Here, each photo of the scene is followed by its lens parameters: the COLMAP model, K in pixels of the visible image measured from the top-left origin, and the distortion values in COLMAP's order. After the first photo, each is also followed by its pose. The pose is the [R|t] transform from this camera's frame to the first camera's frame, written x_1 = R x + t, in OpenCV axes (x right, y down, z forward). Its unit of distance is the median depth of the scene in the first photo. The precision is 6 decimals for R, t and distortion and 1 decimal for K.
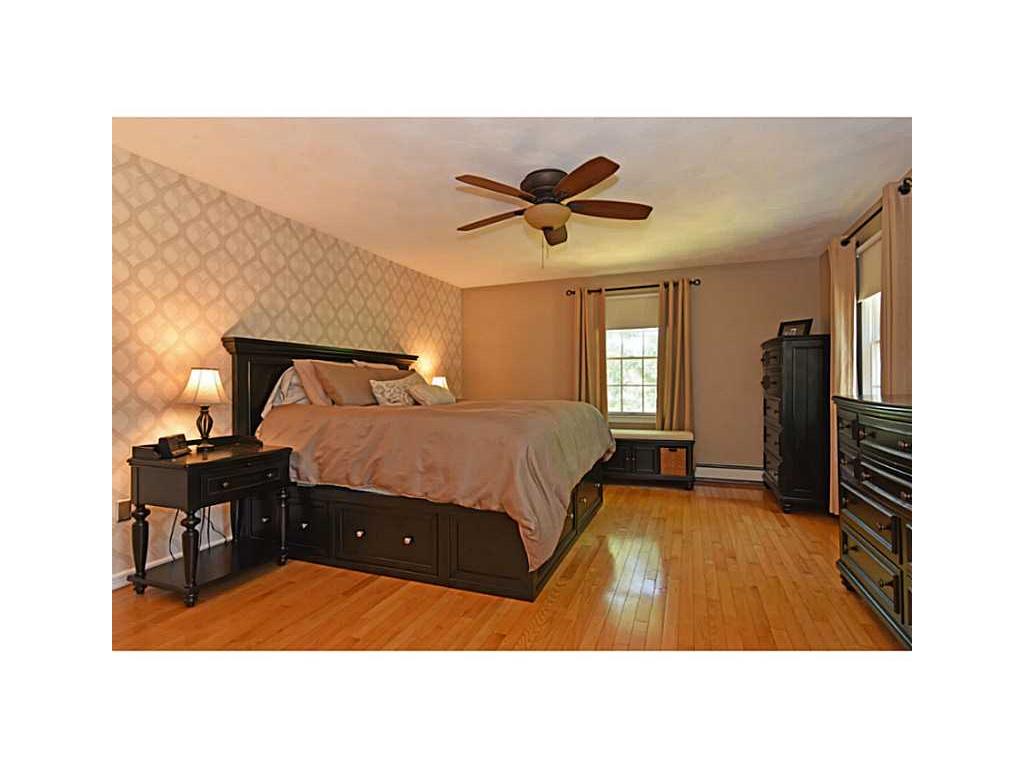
lens RADIAL K [[456.4, 0, 512.0], [0, 456.4, 384.0], [0, 0, 1]] dist [-0.000537, -0.000018]
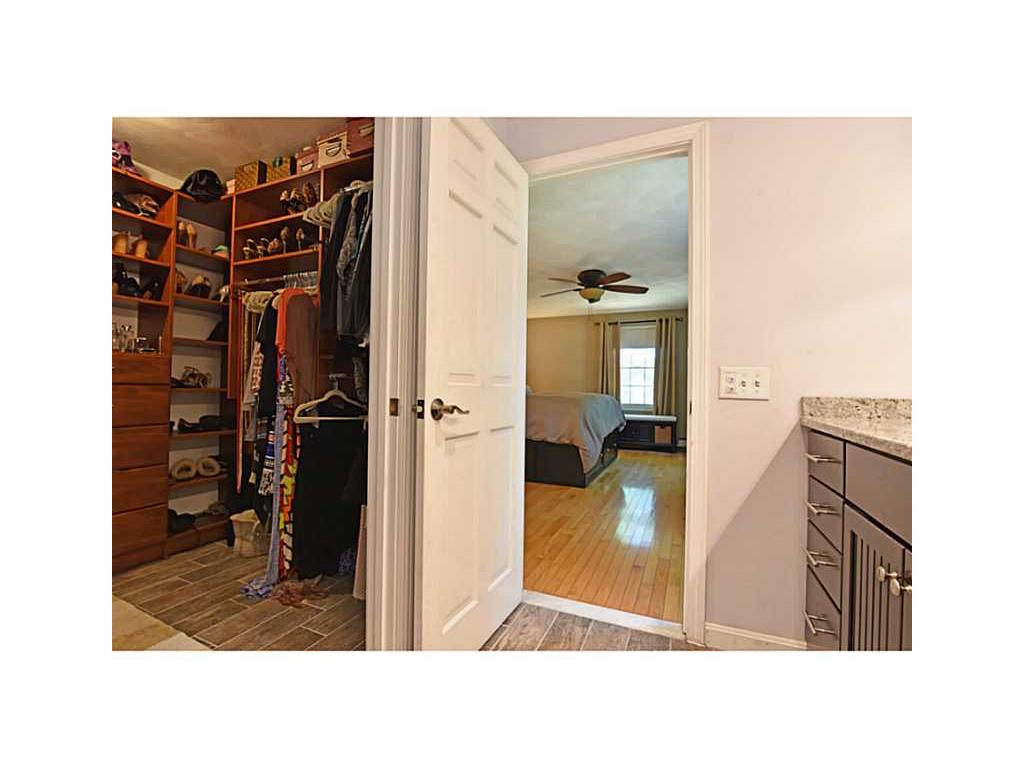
lens RADIAL K [[409.0, 0, 512.0], [0, 409.0, 384.0], [0, 0, 1]] dist [0.000364, 0.000003]
pose [[0.998844, 0.016010, -0.045327, -0.099292], [-0.016292, 0.999850, -0.005865, 0.012809], [0.045226, 0.006597, 0.998955, -0.410925]]
